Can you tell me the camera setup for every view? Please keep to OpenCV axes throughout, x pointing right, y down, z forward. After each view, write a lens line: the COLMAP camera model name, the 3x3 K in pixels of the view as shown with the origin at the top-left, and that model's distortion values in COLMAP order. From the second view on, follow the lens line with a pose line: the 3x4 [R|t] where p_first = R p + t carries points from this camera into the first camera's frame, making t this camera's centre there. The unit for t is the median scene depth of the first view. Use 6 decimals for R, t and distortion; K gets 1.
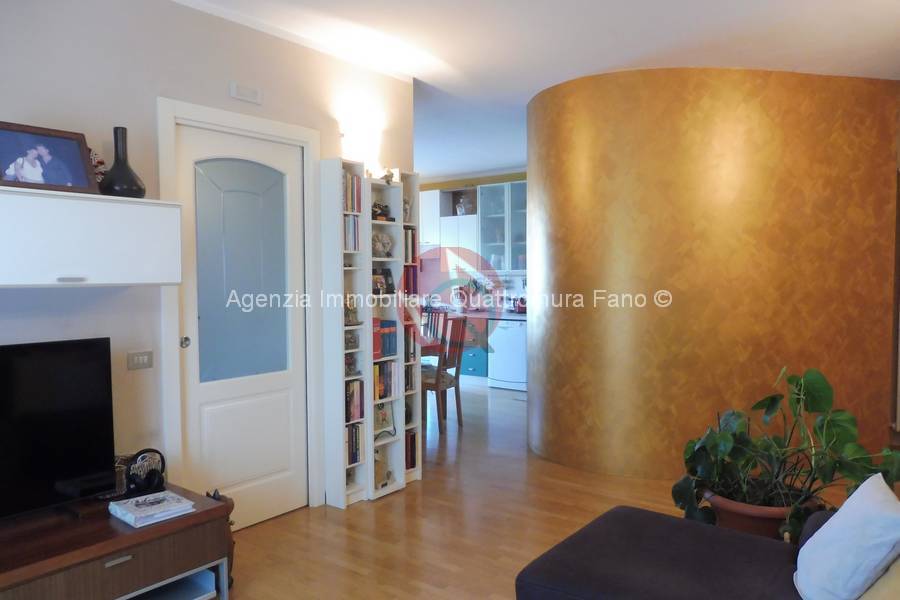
lens RADIAL K [[653.0, 0, 445.2], [0, 653.0, 300.0], [0, 0, 1]] dist [-0.026078, 0.004269]
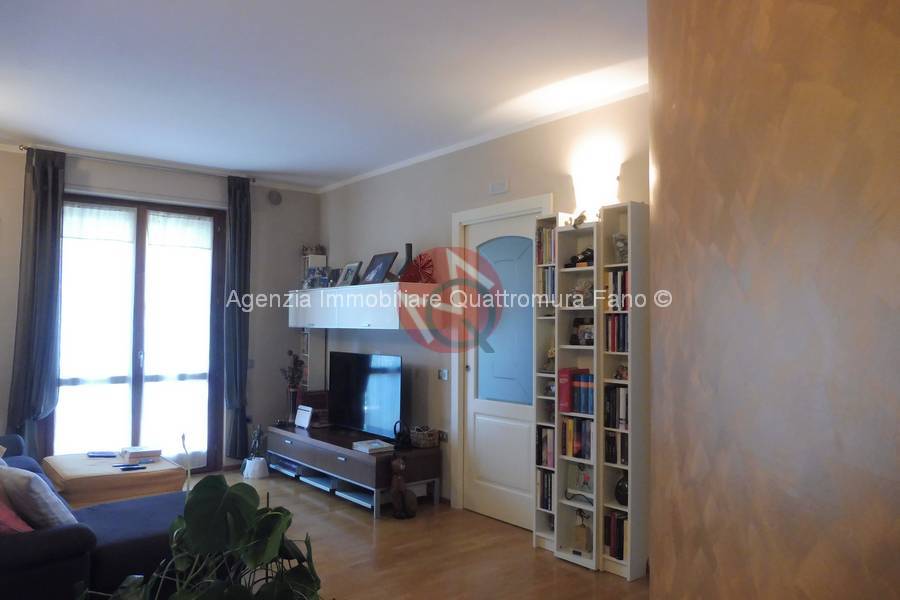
lens RADIAL K [[653.0, 0, 450.4], [0, 653.0, 300.9], [0, 0, 1]] dist [-0.026078, 0.004269]
pose [[-0.211152, -0.033017, -0.976896, 0.889518], [-0.043718, 0.998748, -0.024306, -0.043029], [0.976475, 0.037576, -0.212331, 1.050343]]
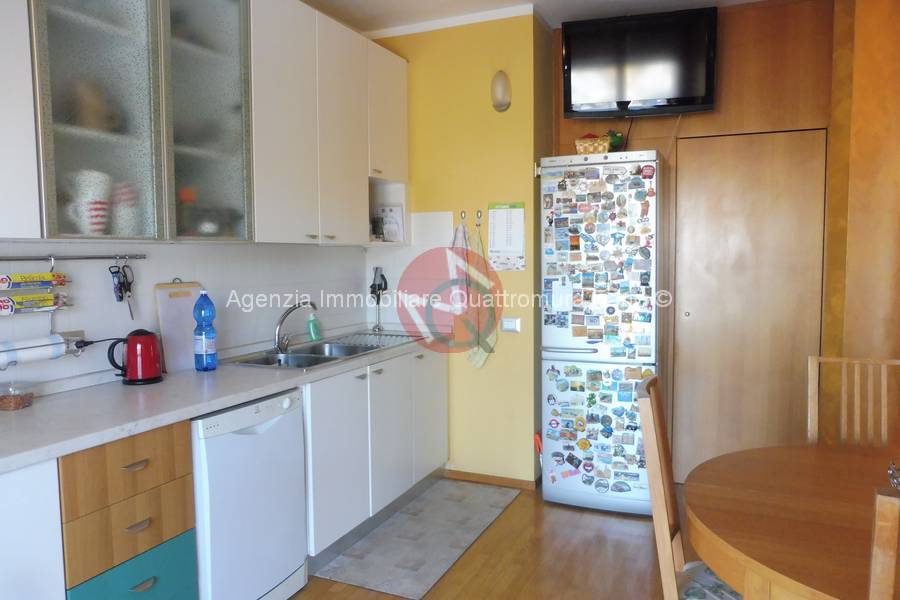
lens RADIAL K [[653.0, 0, 448.8], [0, 653.0, 295.6], [0, 0, 1]] dist [-0.026078, 0.004269]
pose [[-0.234365, -0.057670, 0.970437, -0.434060], [0.046825, 0.996411, 0.070522, -0.071279], [-0.971020, 0.061968, -0.230824, 1.947366]]
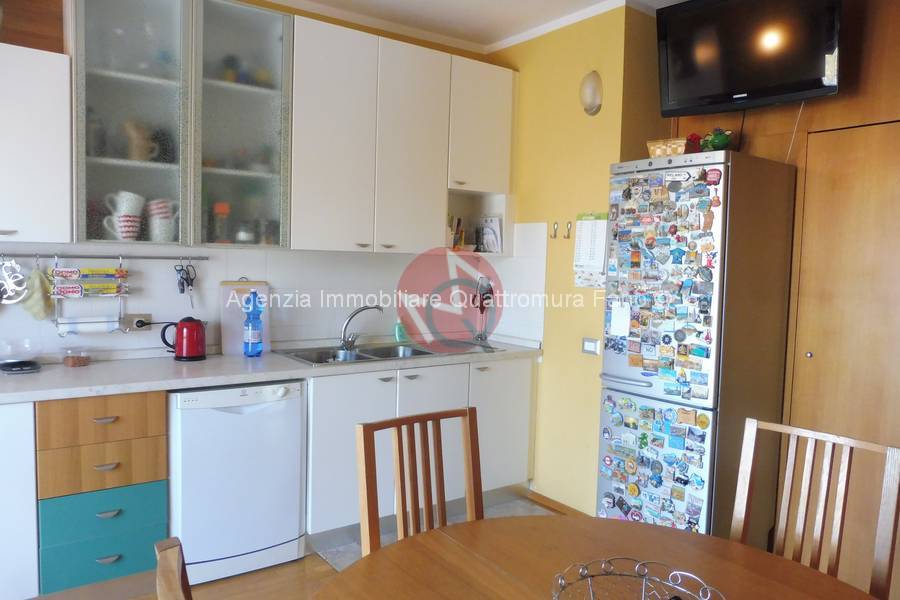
lens RADIAL K [[653.0, 0, 446.9], [0, 653.0, 296.5], [0, 0, 1]] dist [-0.026078, 0.004269]
pose [[0.274243, -0.046933, 0.960515, -0.422365], [0.009302, 0.998891, 0.046153, -0.066070], [-0.961616, -0.003722, 0.274375, 1.582244]]
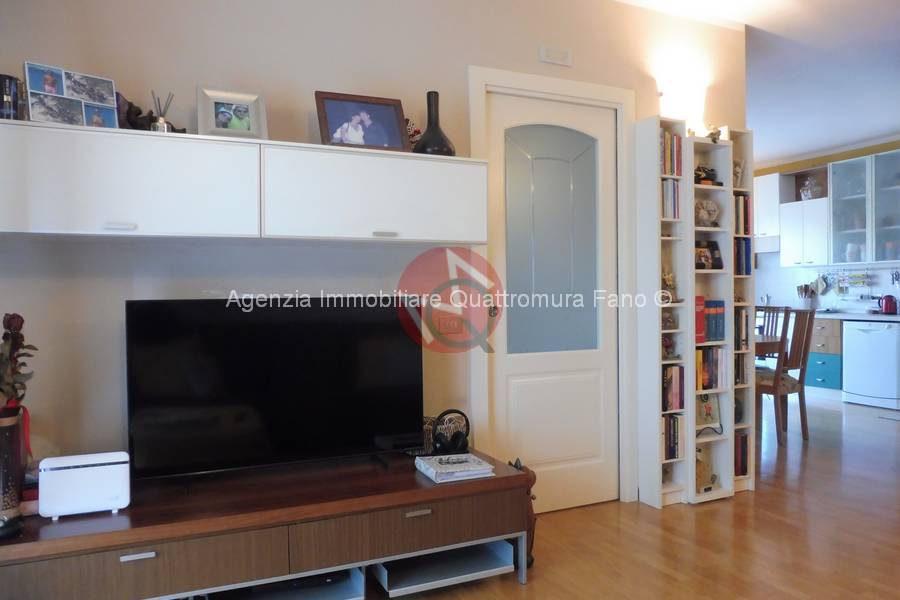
lens RADIAL K [[653.0, 0, 454.8], [0, 653.0, 301.6], [0, 0, 1]] dist [-0.026078, 0.004269]
pose [[0.891156, 0.002655, -0.453690, -0.002263], [-0.013311, 0.999705, -0.020295, 0.058542], [0.453503, 0.024125, 0.890928, 0.074565]]
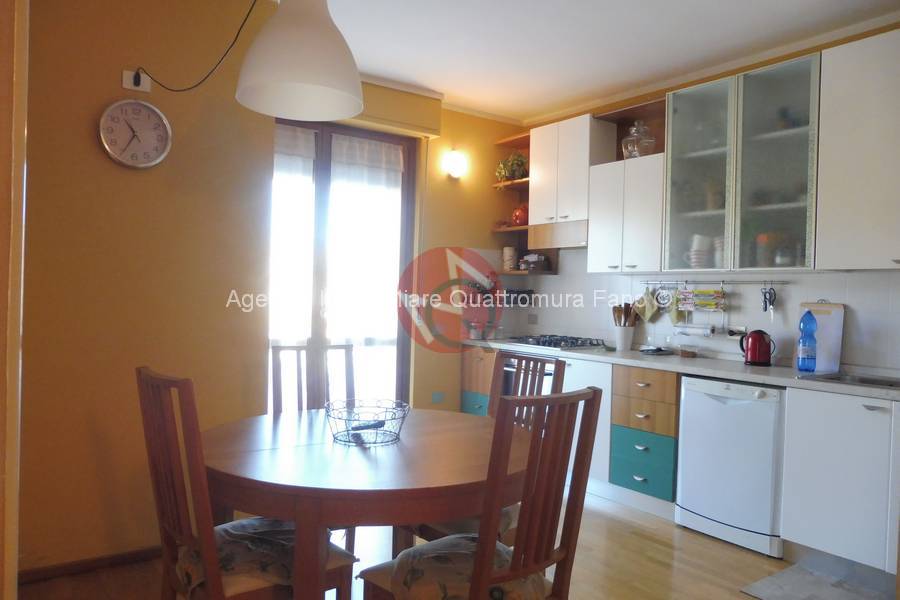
lens RADIAL K [[653.0, 0, 454.9], [0, 653.0, 300.1], [0, 0, 1]] dist [-0.026078, 0.004269]
pose [[0.961817, 0.034108, -0.271559, 0.072826], [-0.042927, 0.998724, -0.026600, -0.007317], [0.270305, 0.037242, 0.962054, 1.061733]]
